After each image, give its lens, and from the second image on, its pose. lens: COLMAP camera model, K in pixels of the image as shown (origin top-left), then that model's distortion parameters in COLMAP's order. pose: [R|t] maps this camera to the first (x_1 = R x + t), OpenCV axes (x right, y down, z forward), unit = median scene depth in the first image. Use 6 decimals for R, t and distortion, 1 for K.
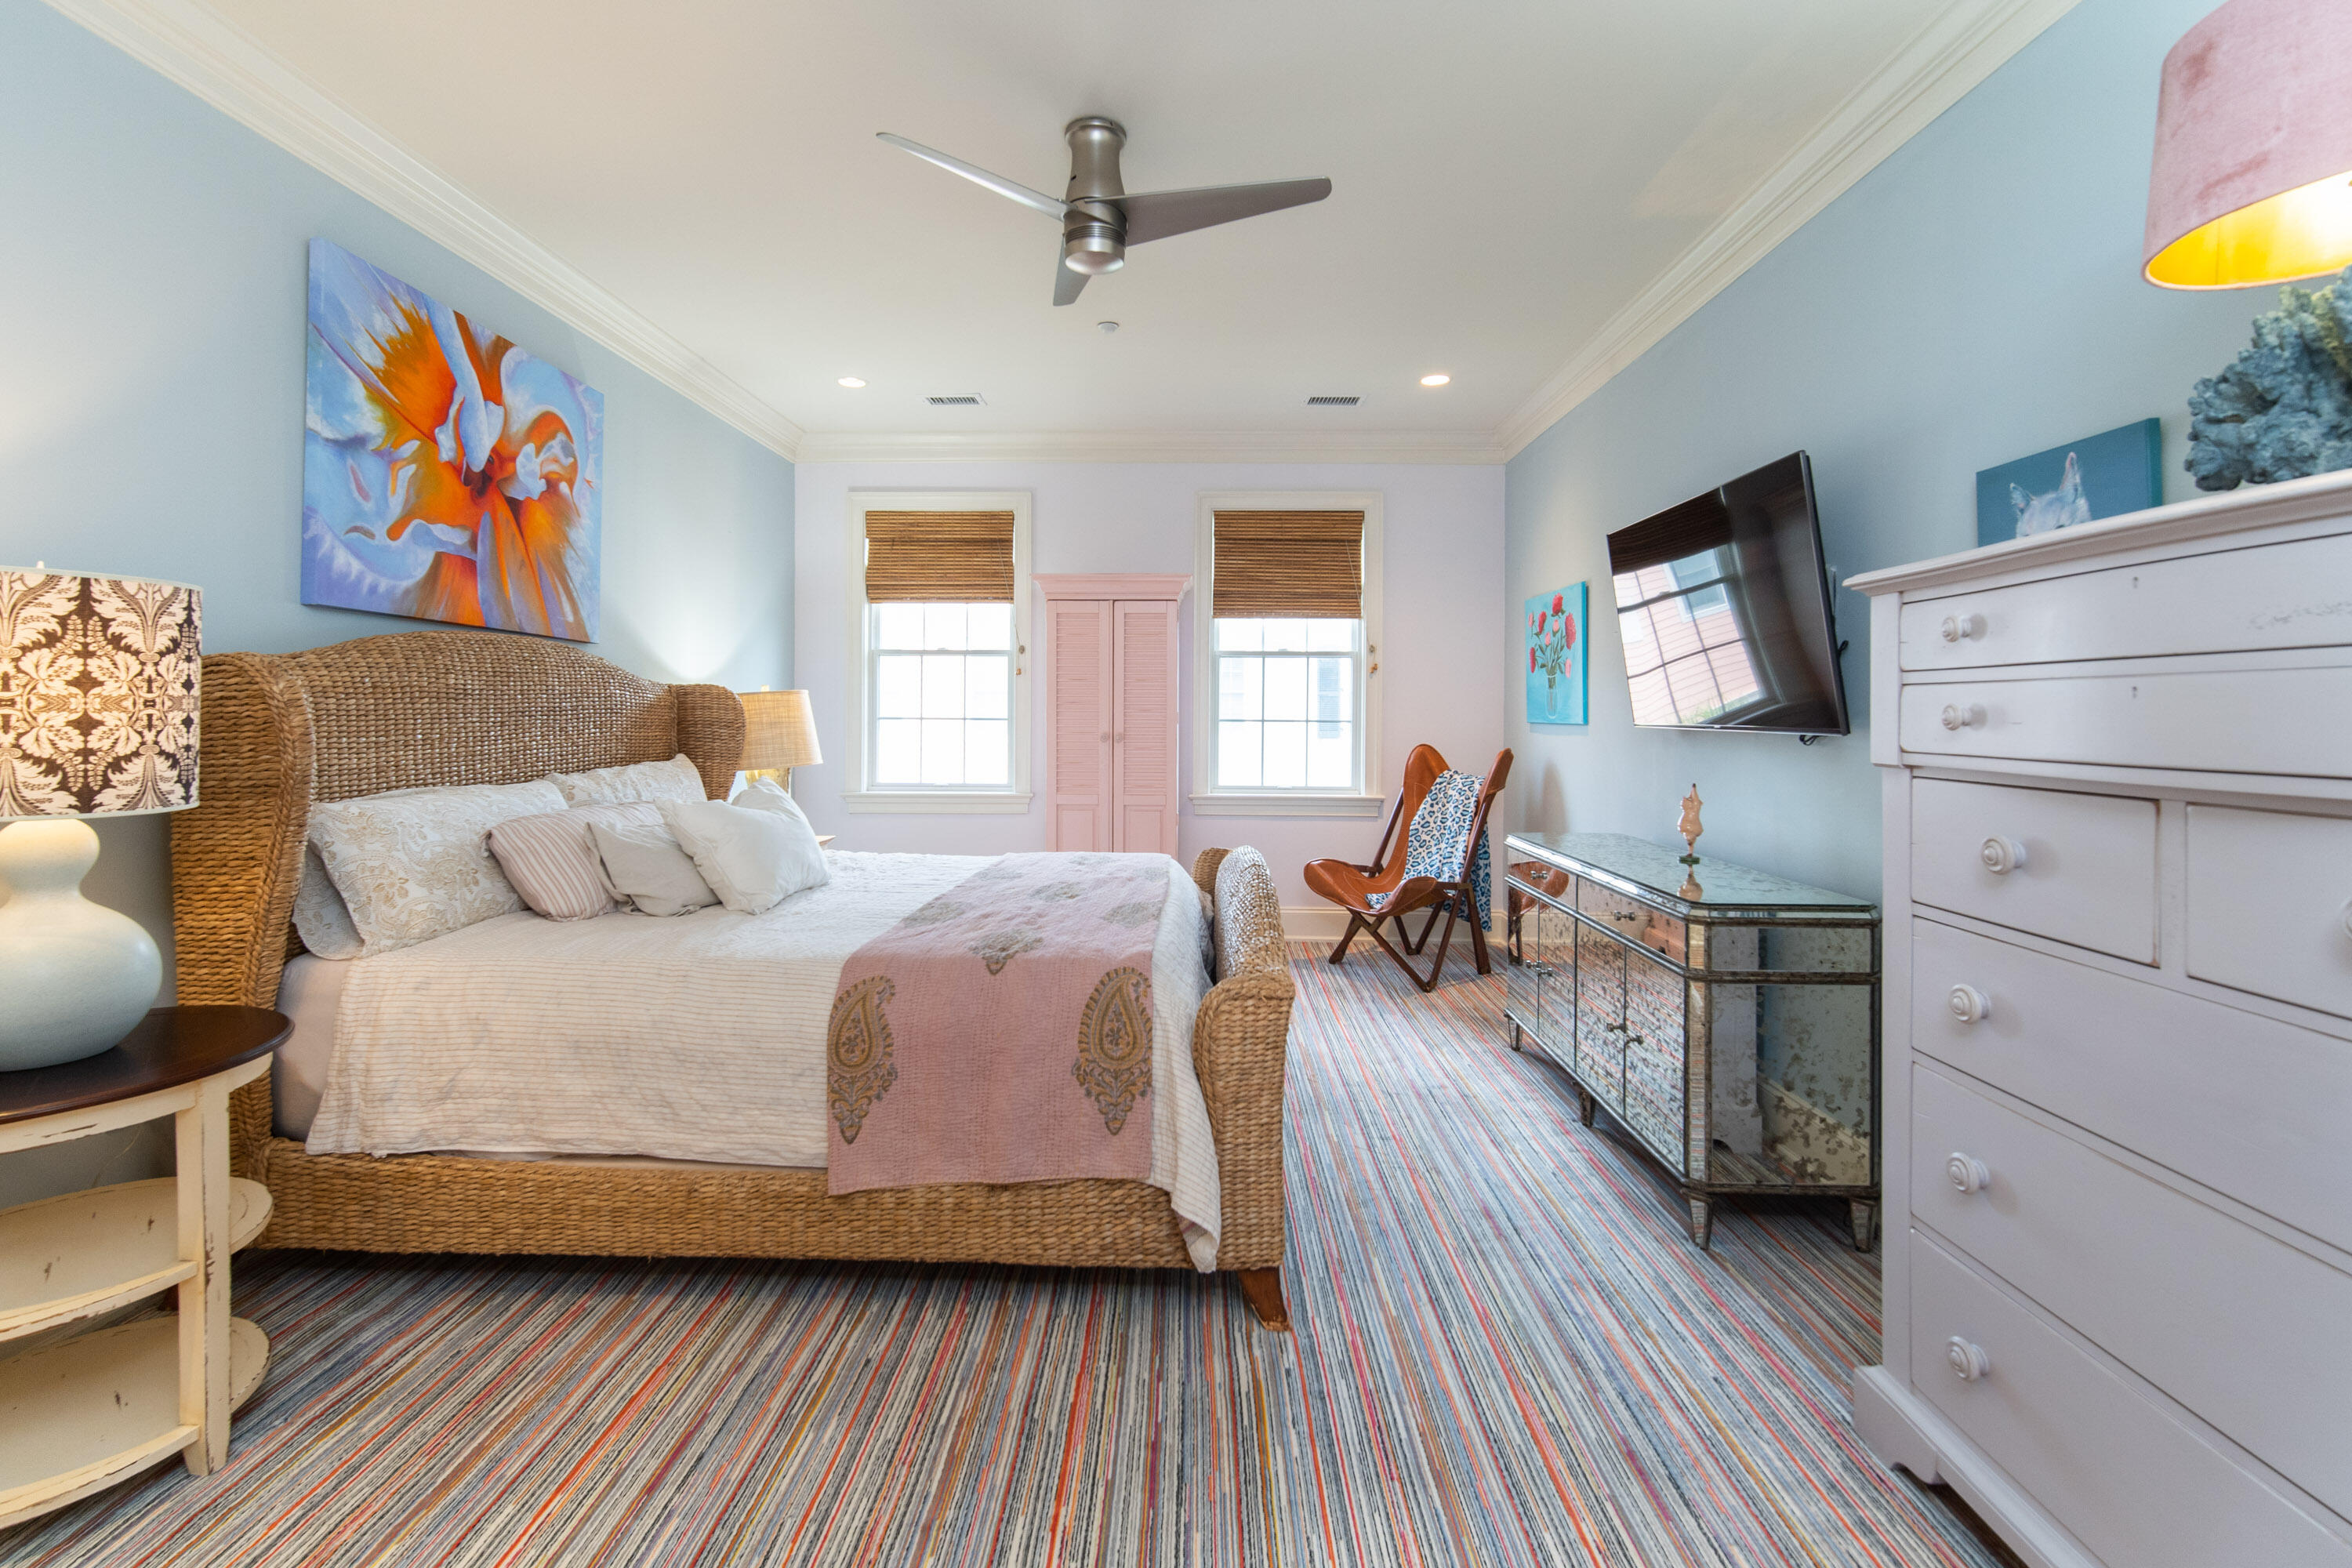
lens RADIAL K [[1044.6, 0, 1164.4], [0, 1044.6, 718.3], [0, 0, 1]] dist [0.003390, 0.001900]
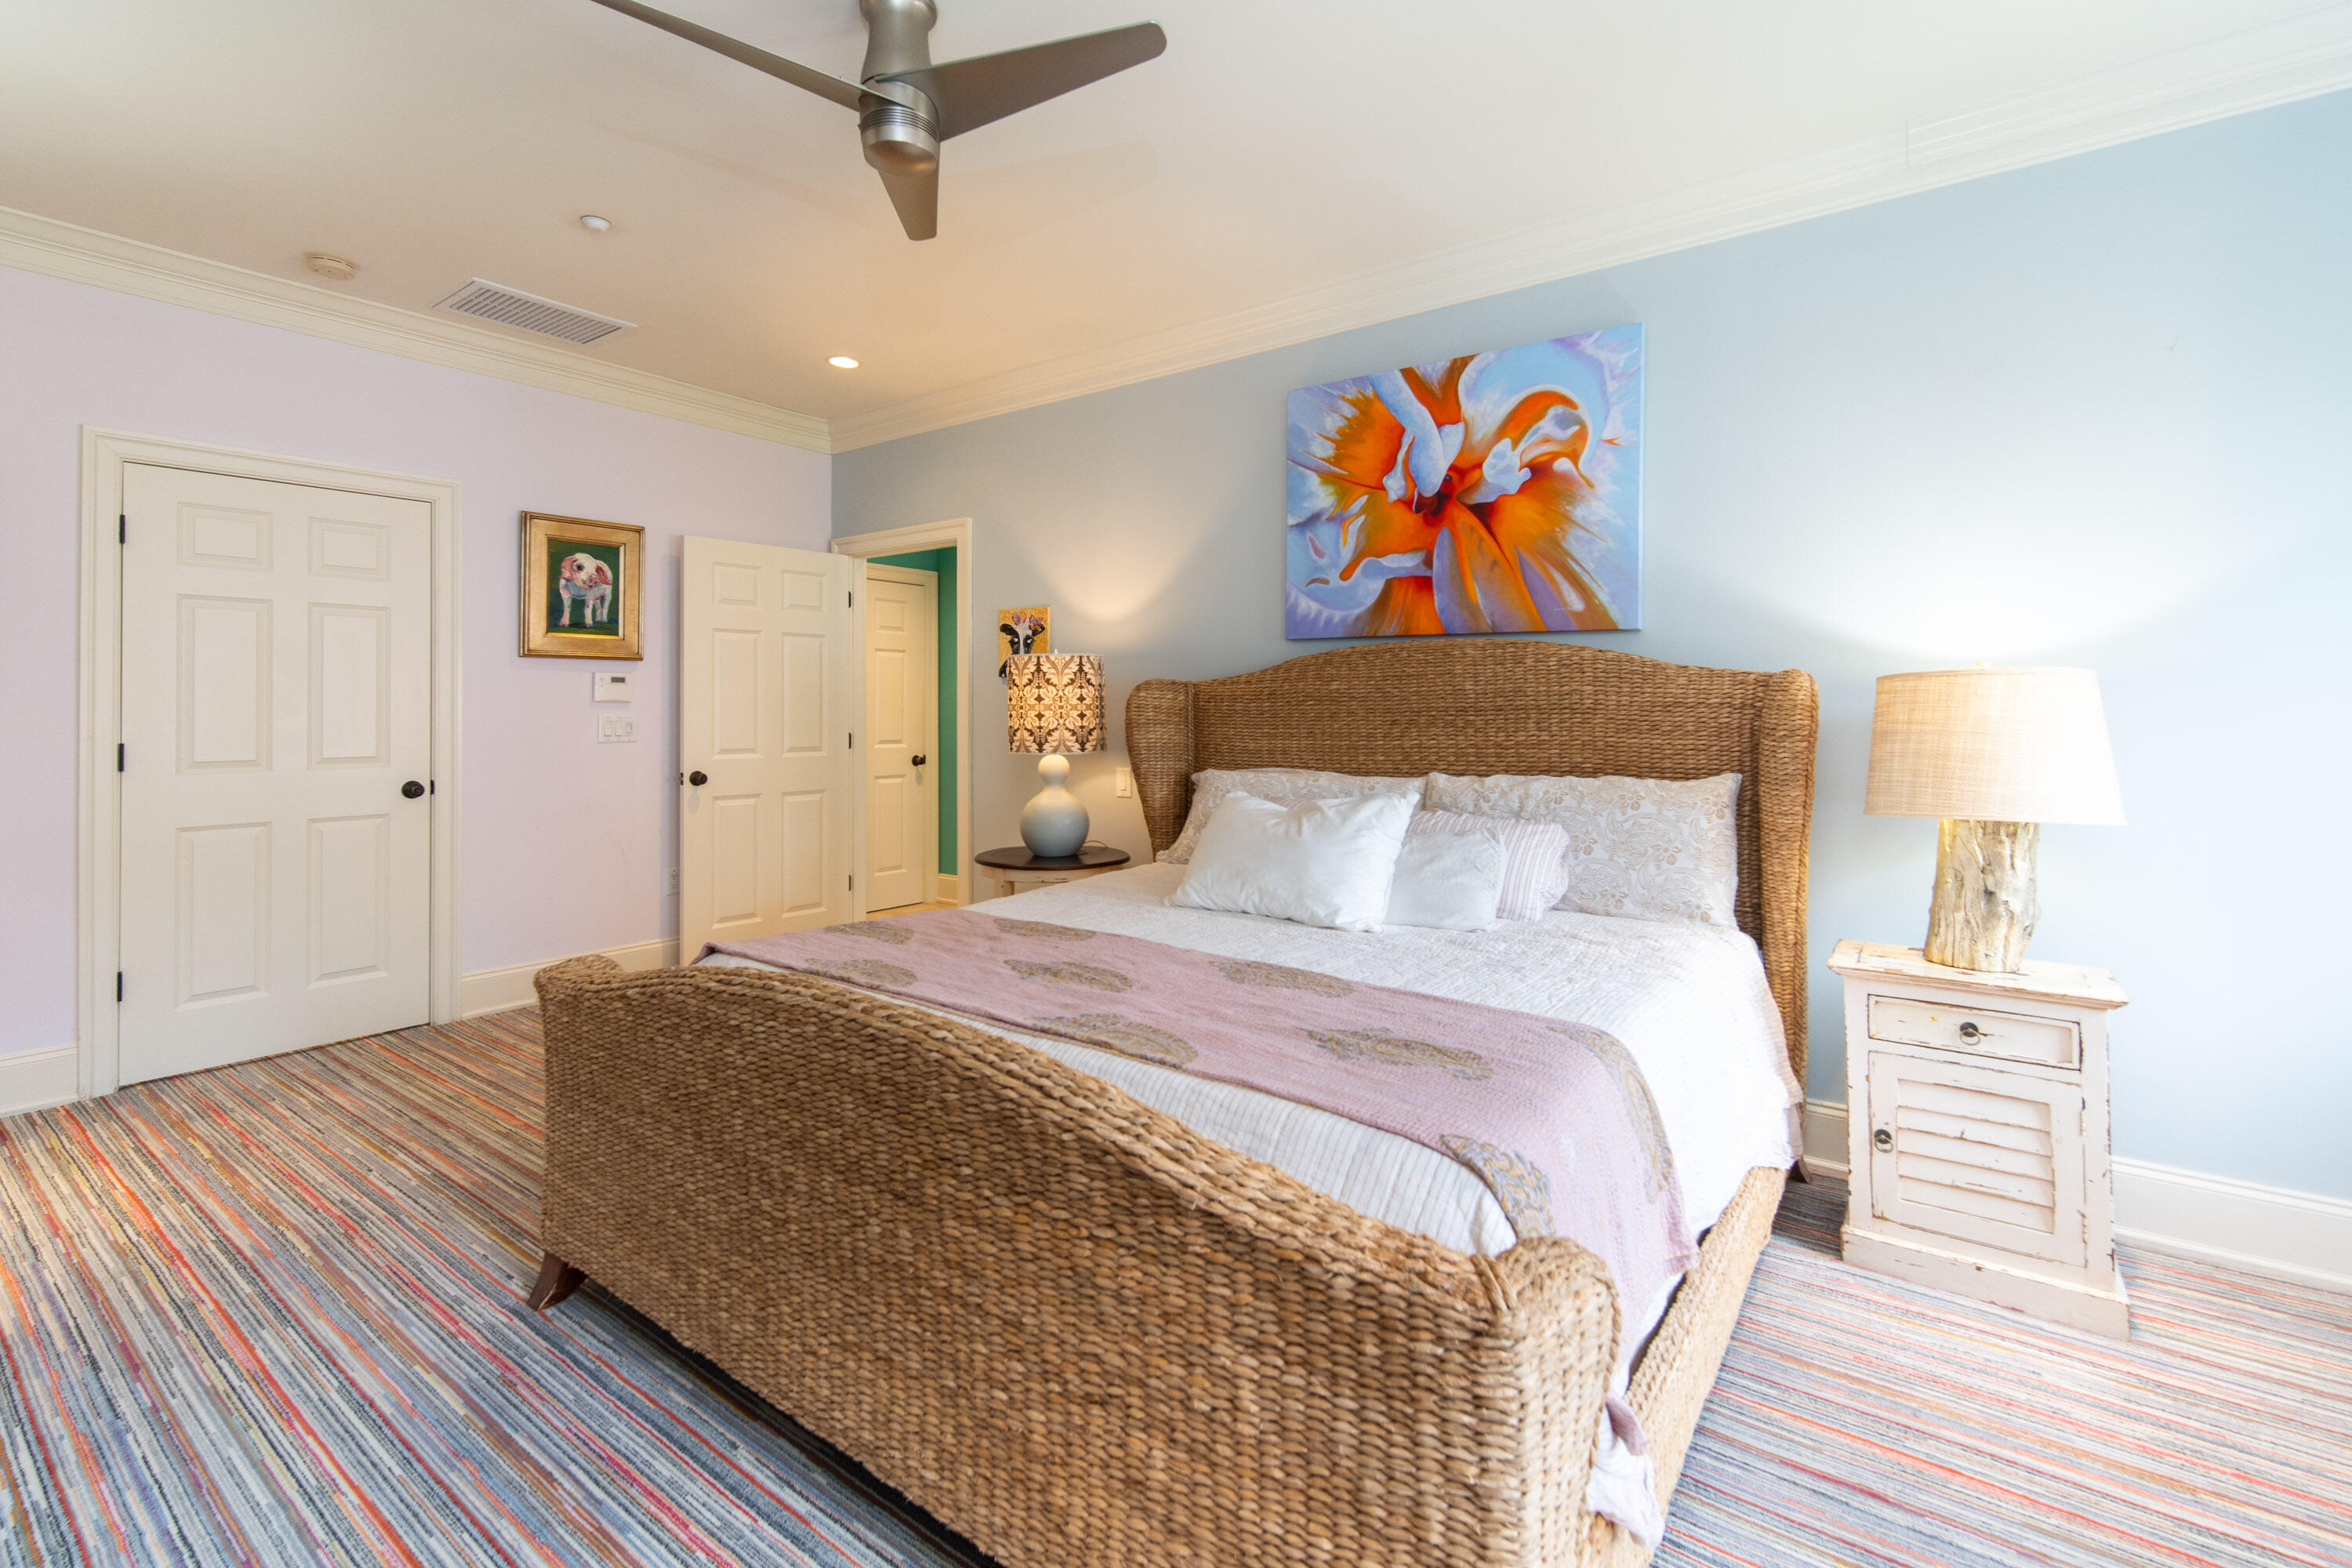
lens RADIAL K [[1044.6, 0, 1198.5], [0, 1044.6, 712.5], [0, 0, 1]] dist [0.003390, 0.001900]
pose [[-0.565479, 0.007234, -0.824731, 0.423803], [-0.003190, 0.999935, 0.010958, -0.017211], [0.824757, 0.008827, -0.565419, 1.500862]]
